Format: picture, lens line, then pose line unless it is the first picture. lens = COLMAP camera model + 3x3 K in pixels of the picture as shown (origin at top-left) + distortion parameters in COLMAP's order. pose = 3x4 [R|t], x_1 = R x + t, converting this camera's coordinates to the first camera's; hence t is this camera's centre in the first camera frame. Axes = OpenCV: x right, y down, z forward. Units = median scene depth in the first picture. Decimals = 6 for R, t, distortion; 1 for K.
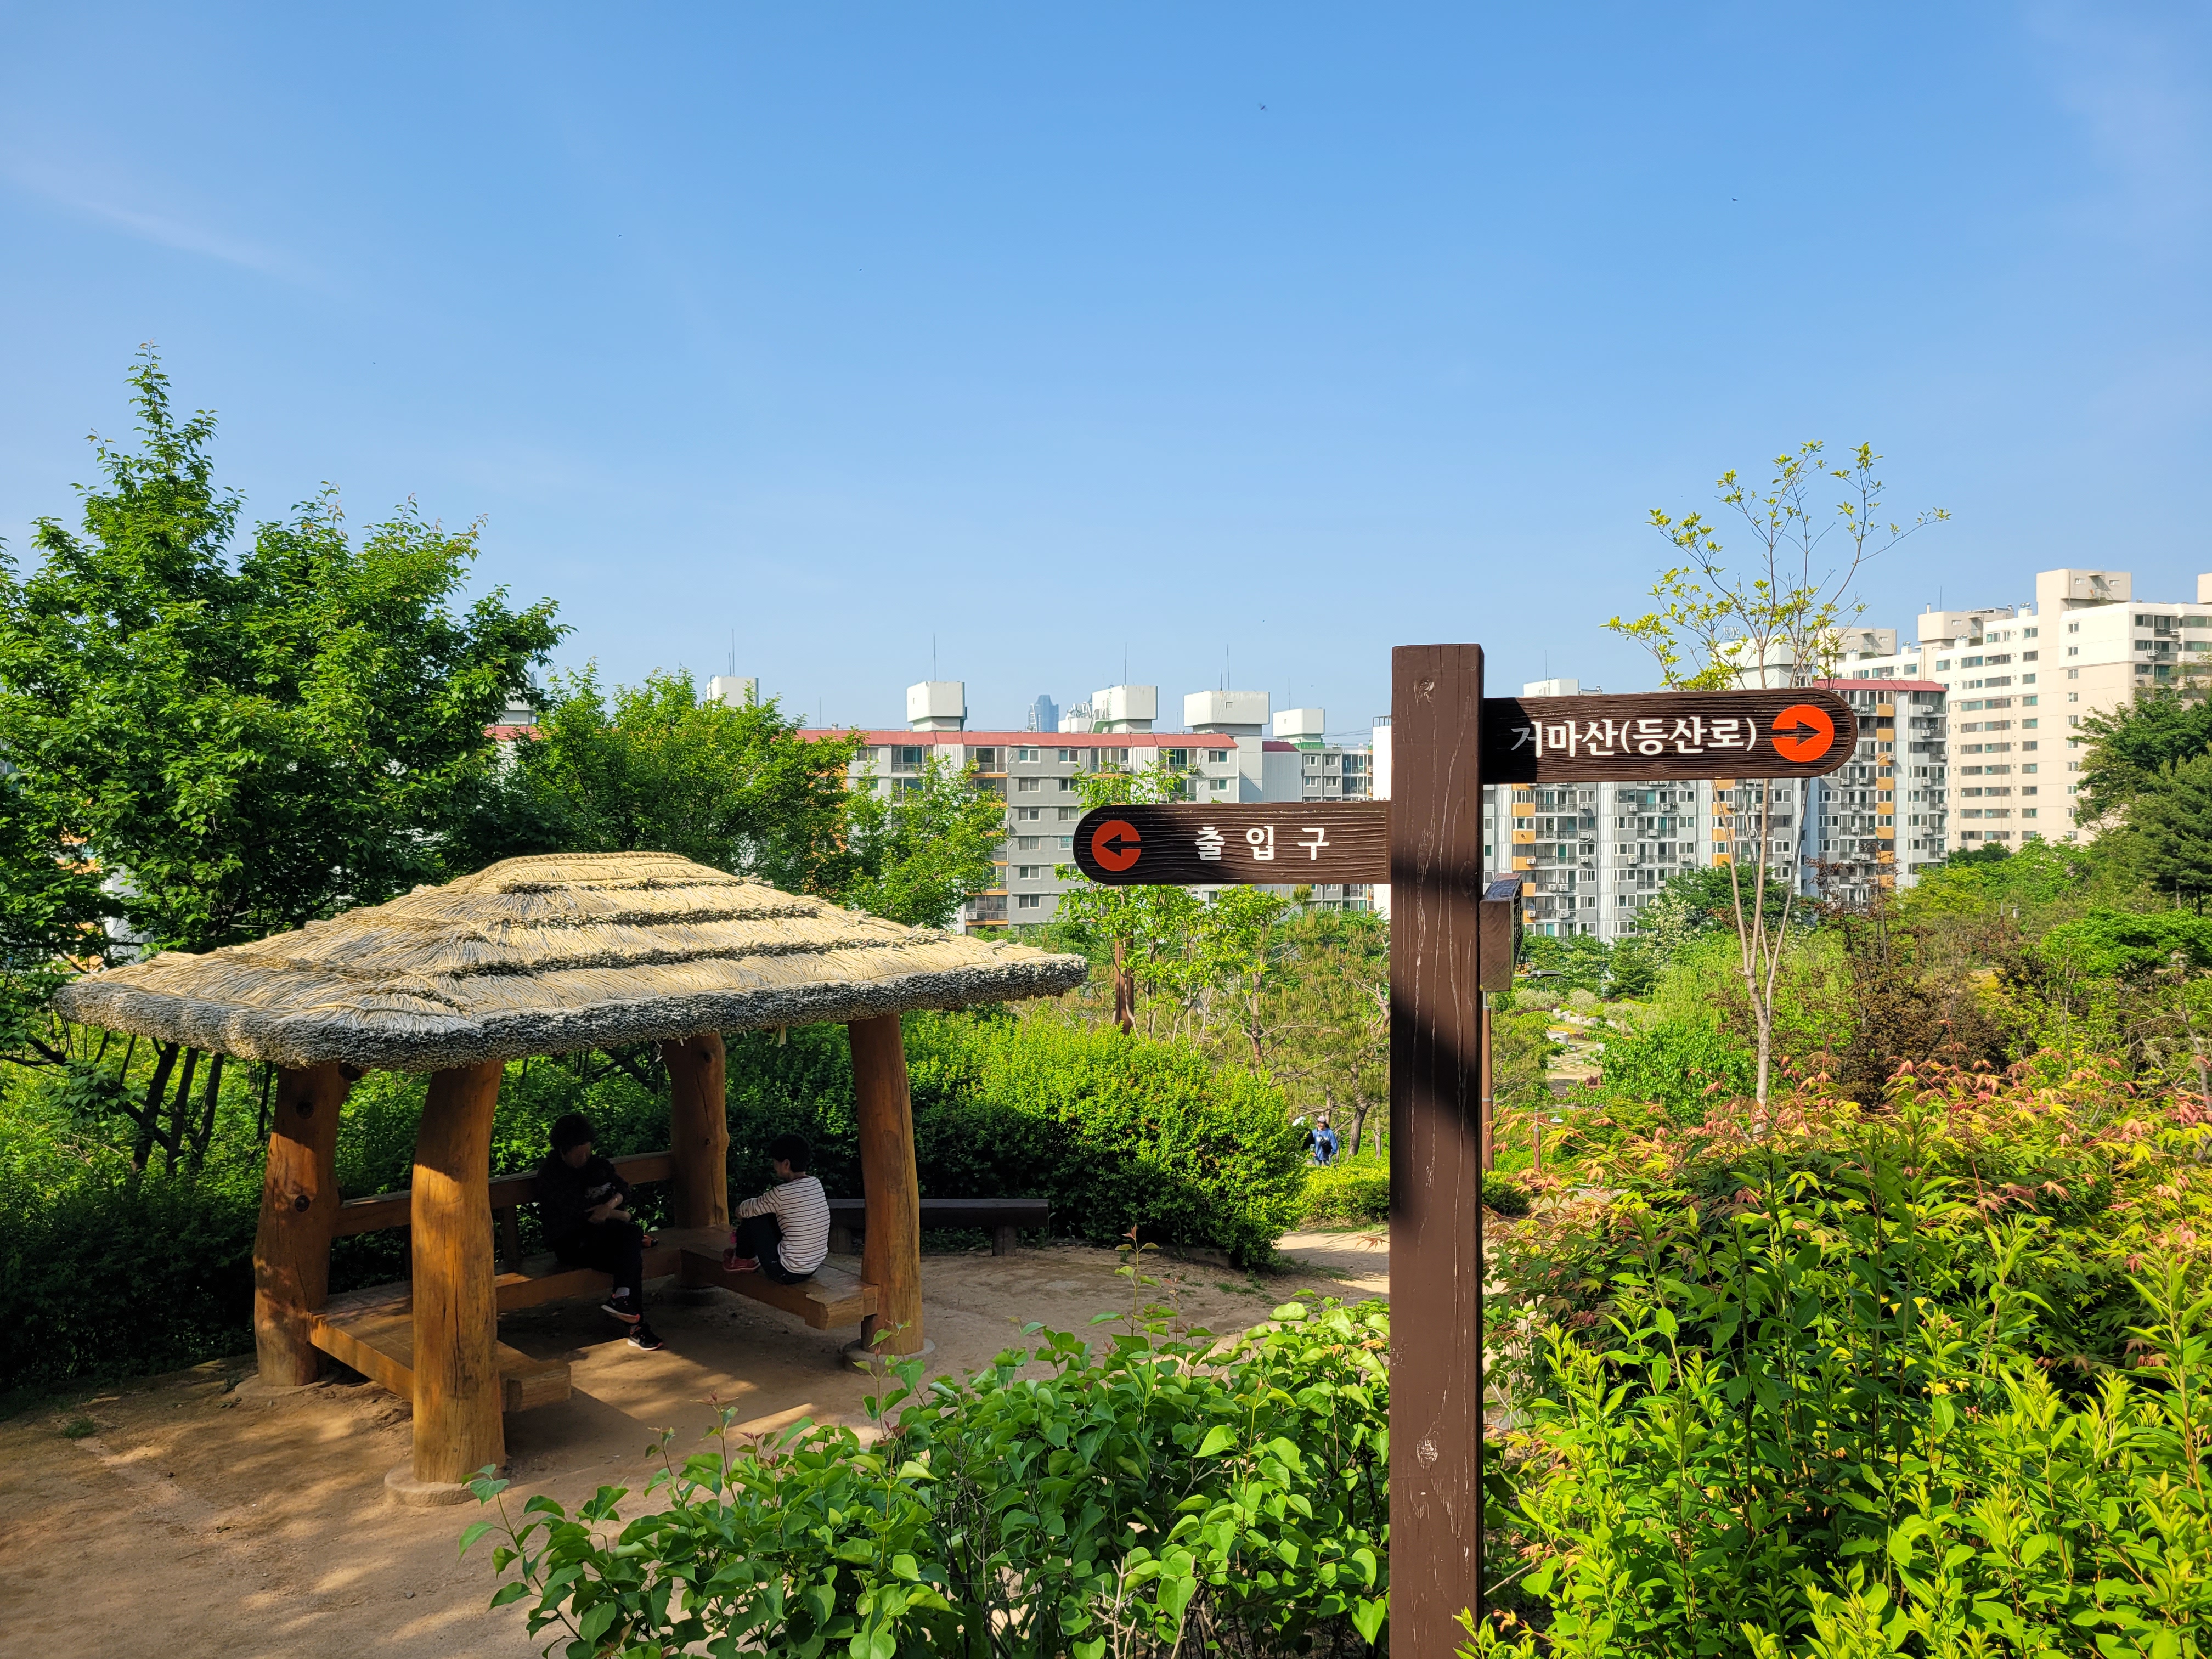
lens RADIAL K [[1660.3, 0, 1107.9], [0, 1660.3, 844.4], [0, 0, 1]] dist [0.063874, -0.046529]
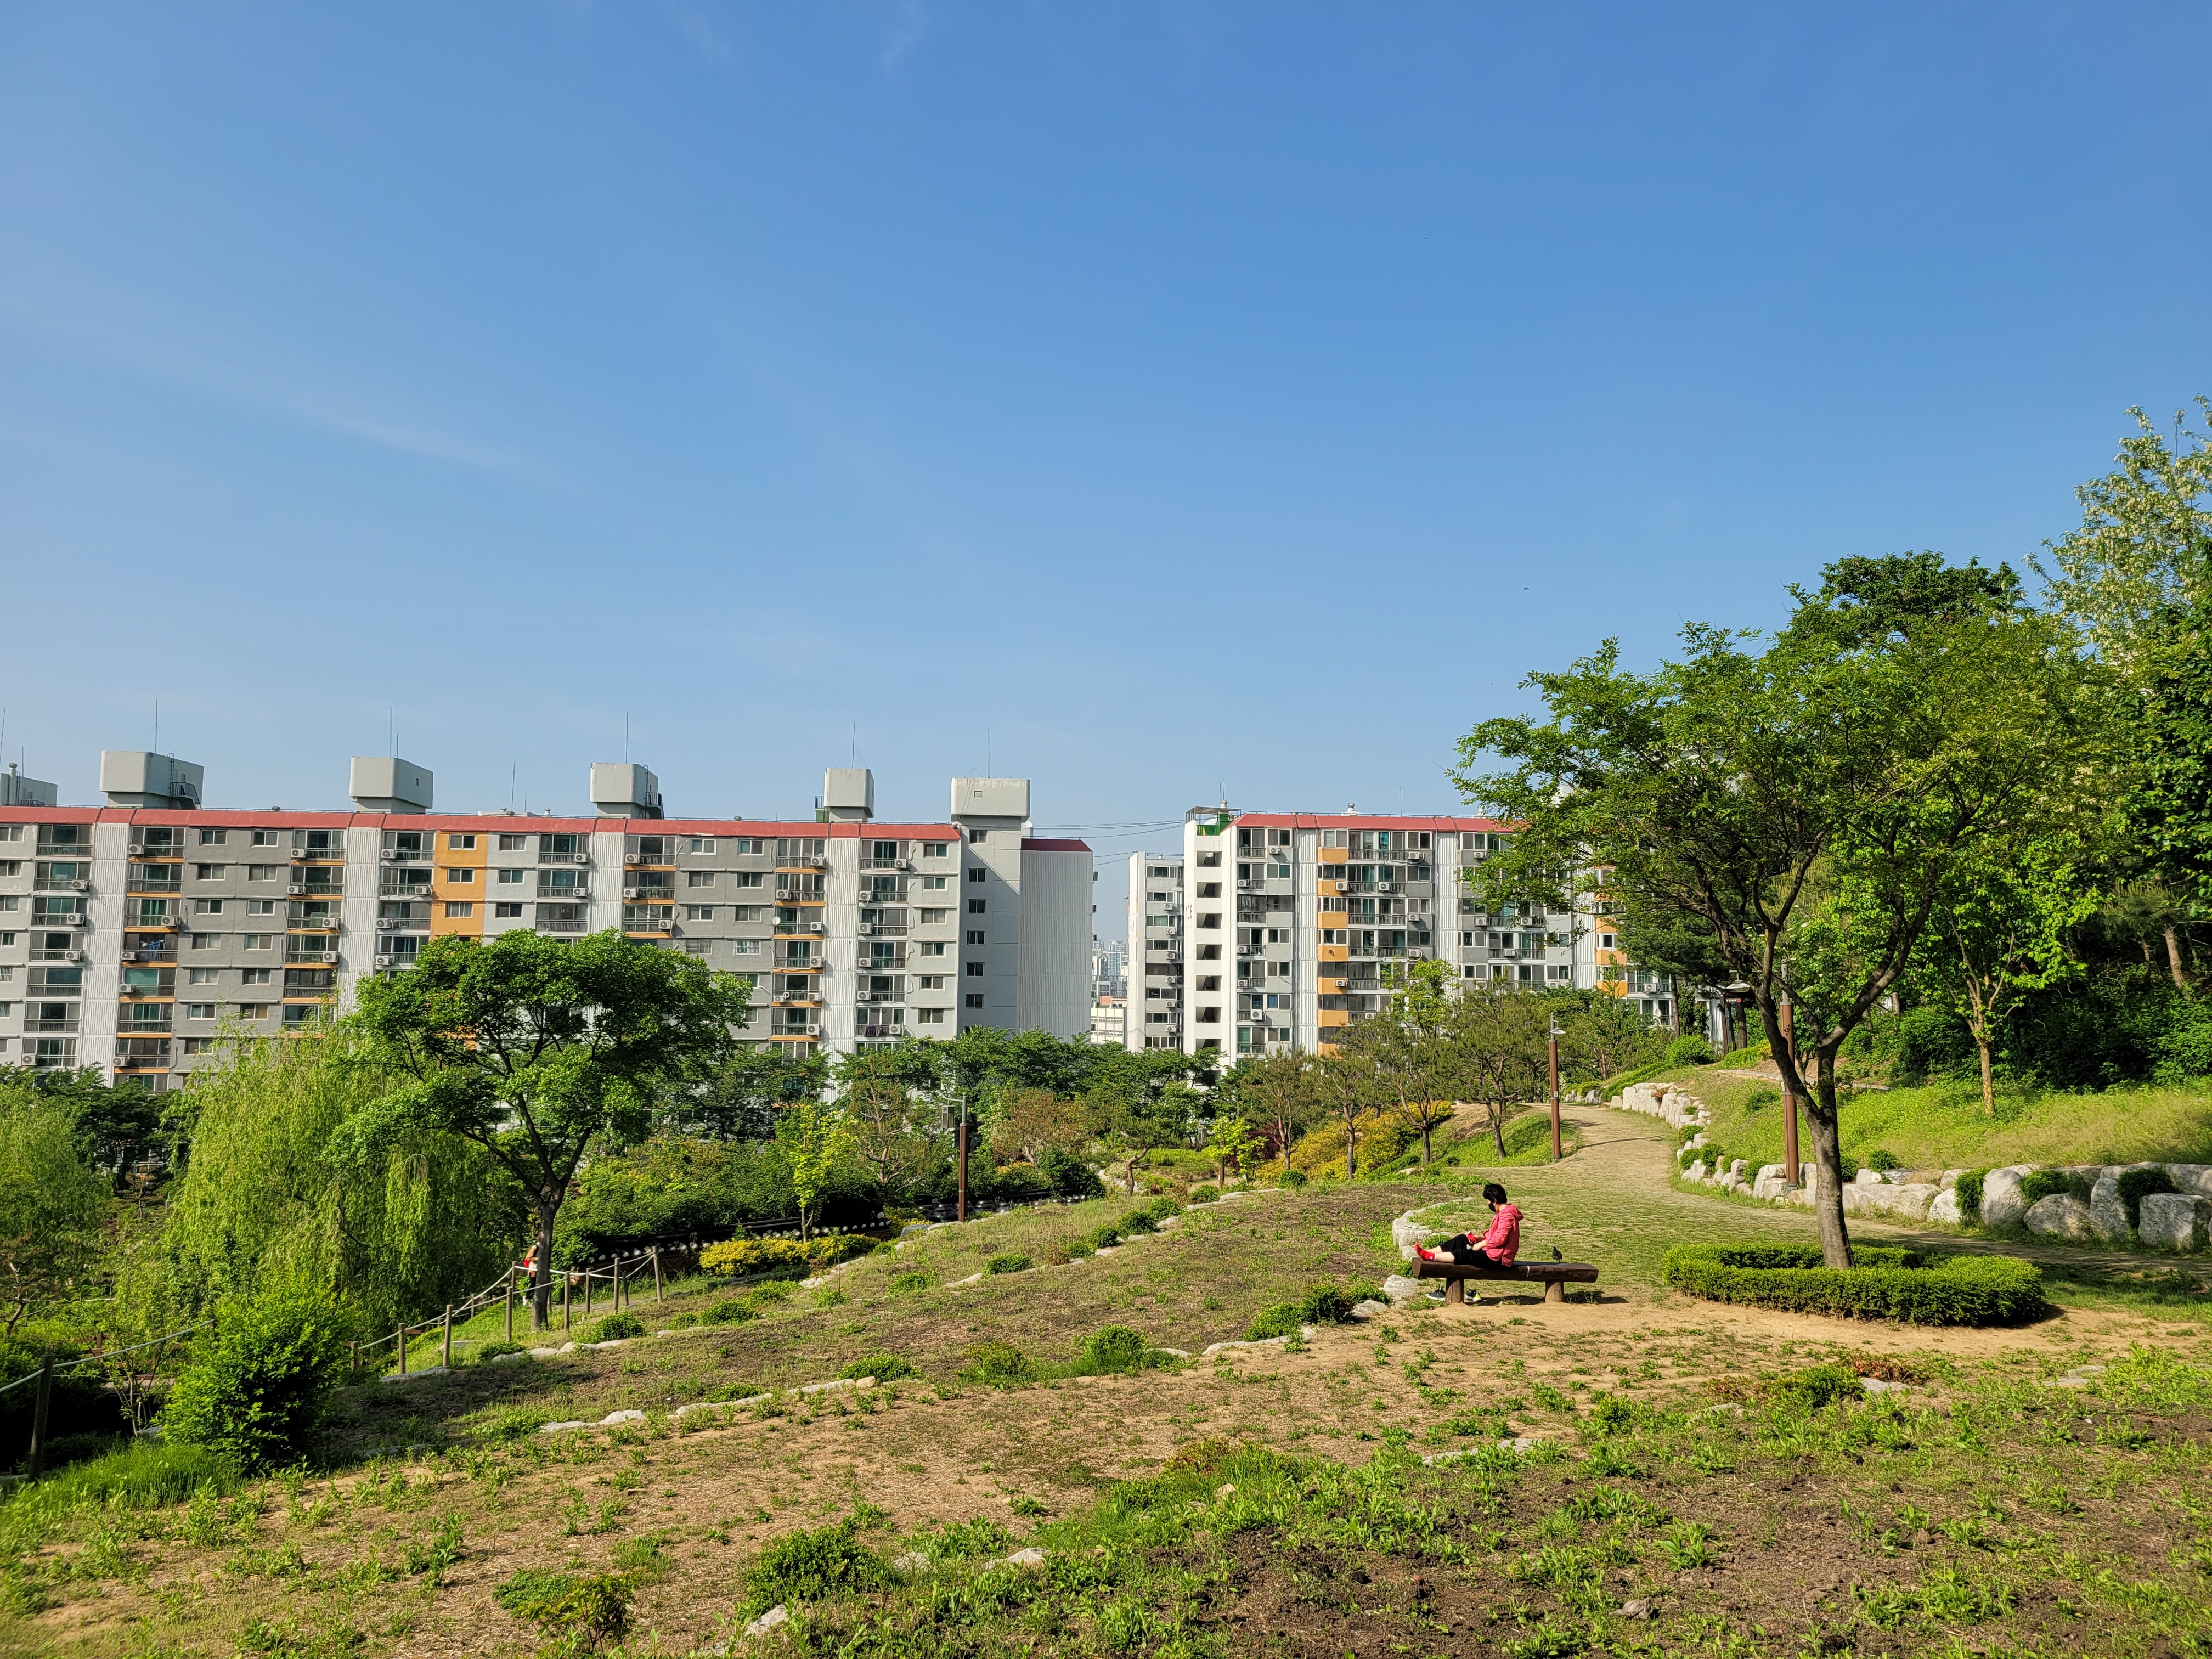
lens RADIAL K [[1660.3, 0, 1107.9], [0, 1660.3, 844.4], [0, 0, 1]] dist [0.063874, -0.046529]
pose [[0.976482, 0.000366, -0.215597, 0.309086], [-0.020957, 0.995424, -0.093230, 0.020198], [0.214576, 0.095556, 0.972022, 0.170362]]
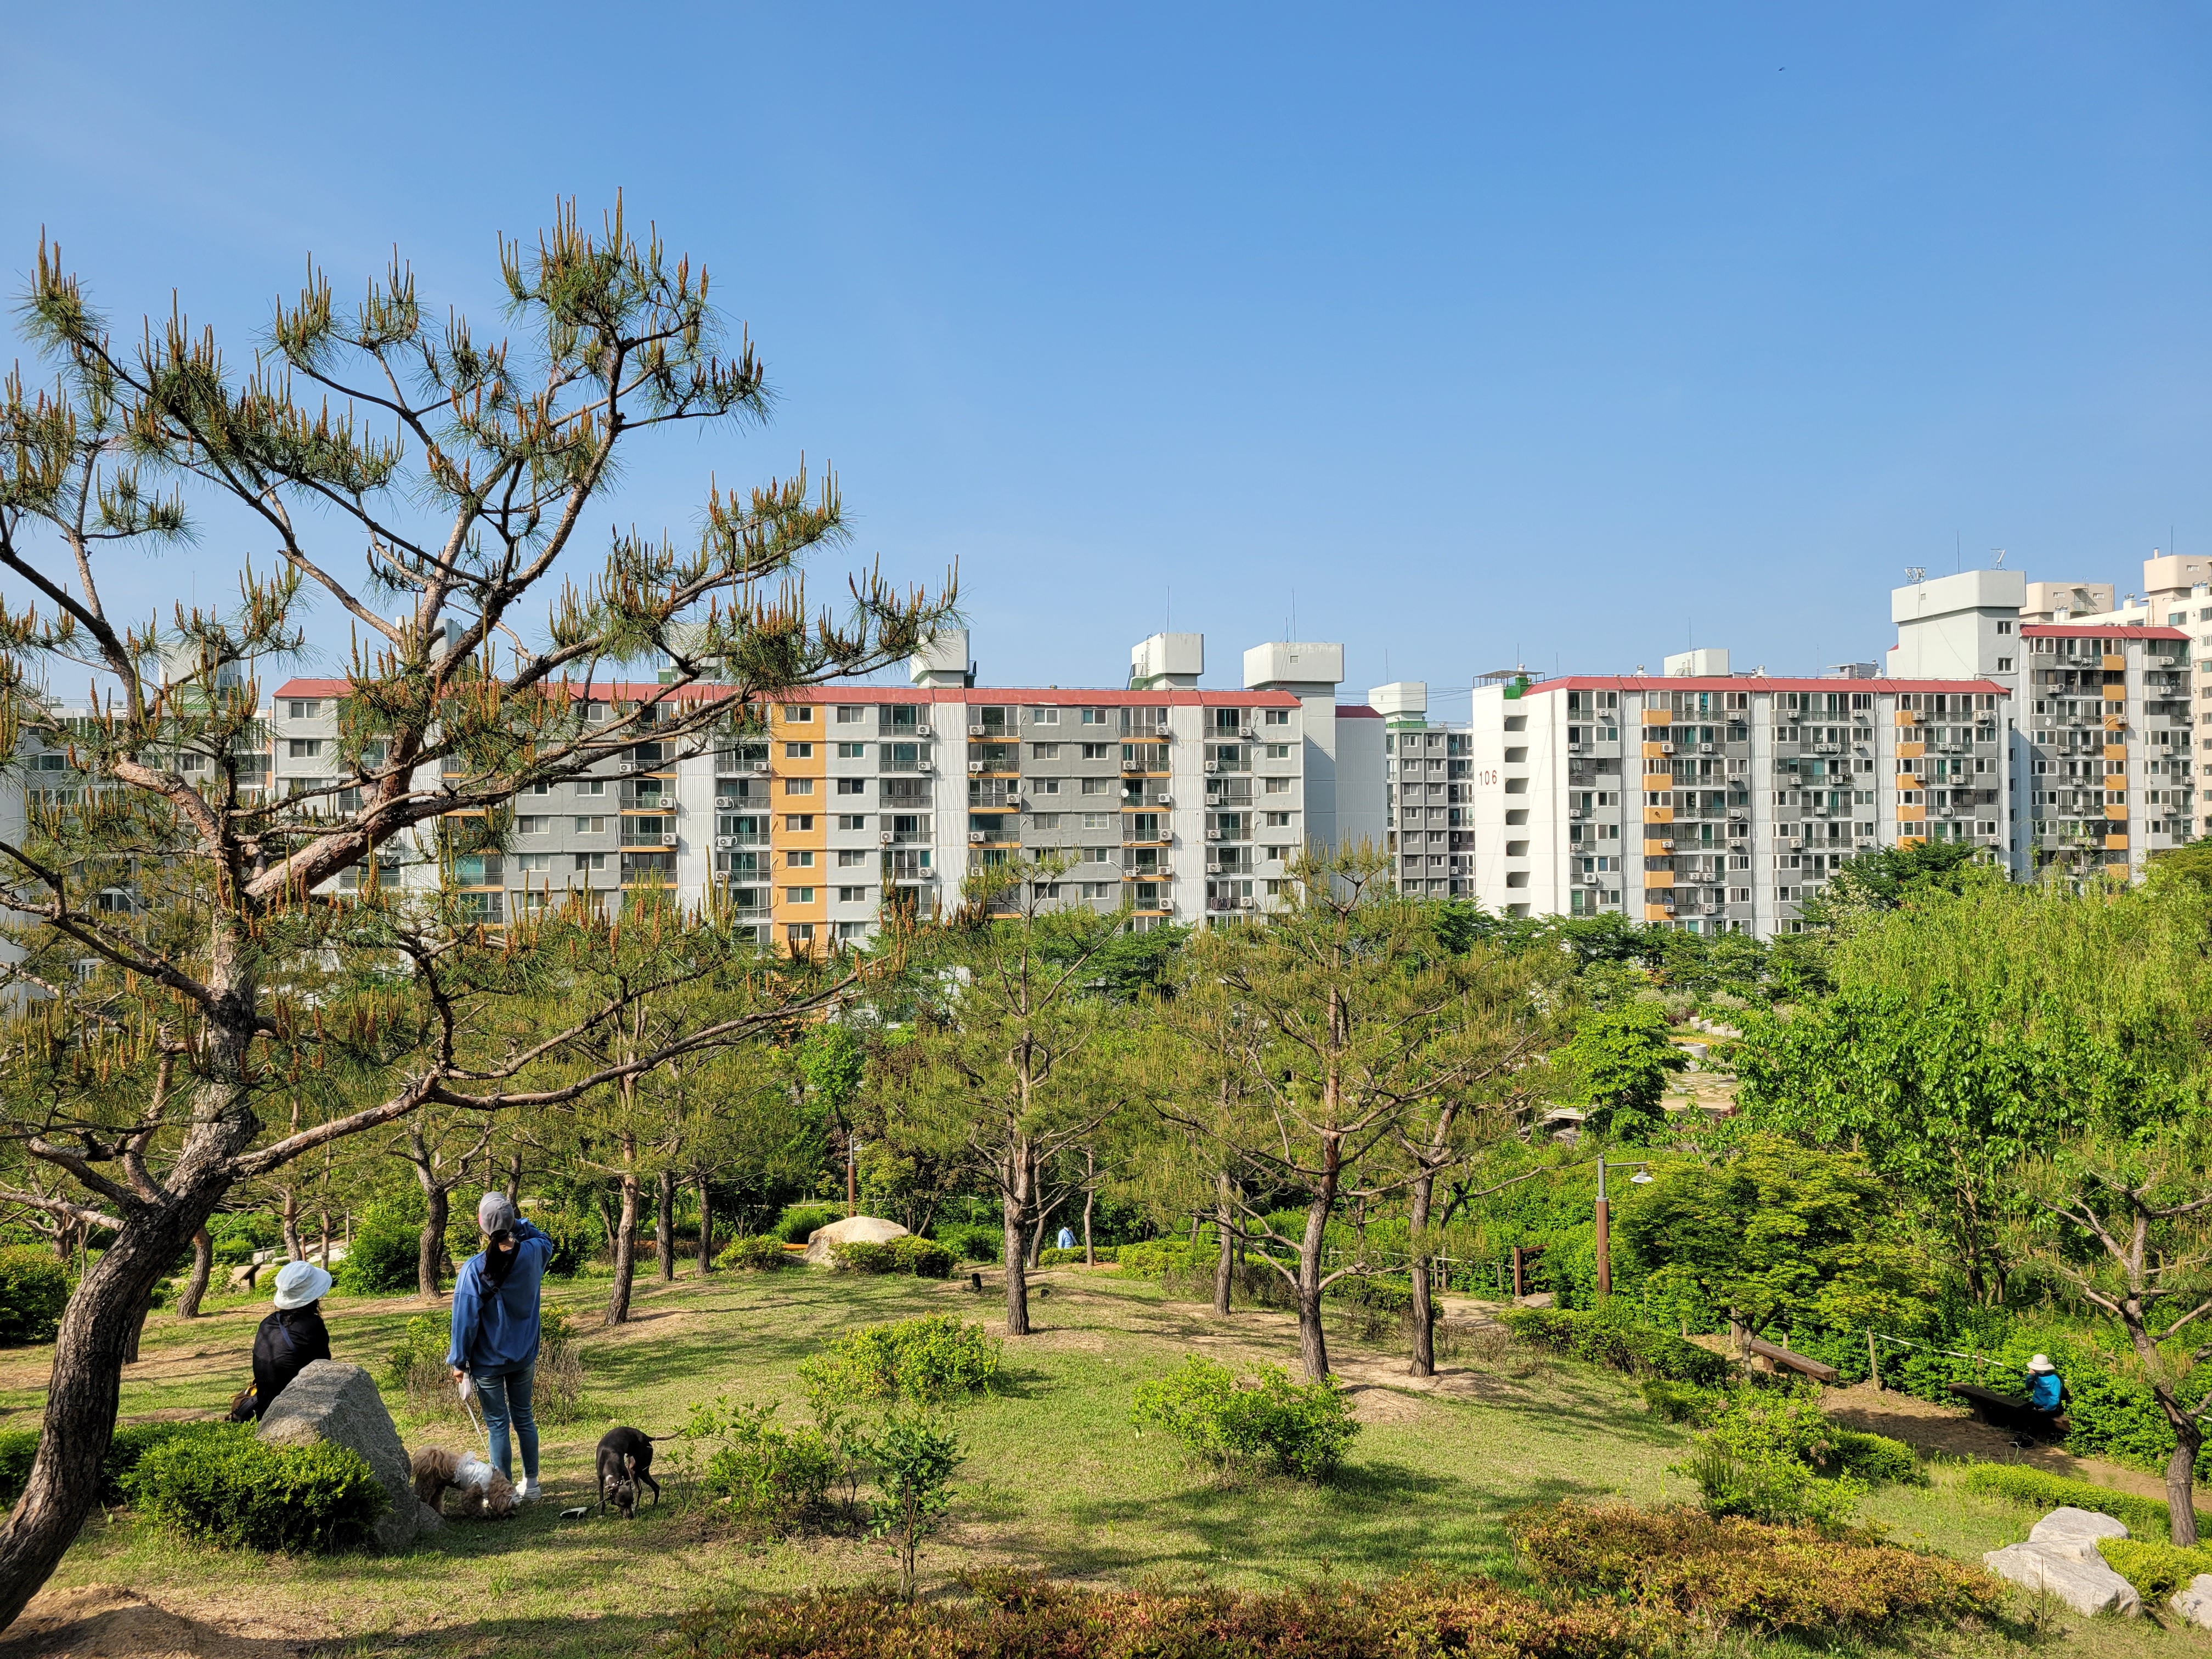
lens RADIAL K [[1644.3, 0, 1113.0], [0, 1644.3, 836.6], [0, 0, 1]] dist [0.067364, -0.057699]
pose [[0.996268, -0.006319, -0.086086, 0.050313], [0.004252, 0.999699, -0.024180, 0.024041], [0.086212, 0.023724, 0.995994, 0.159256]]
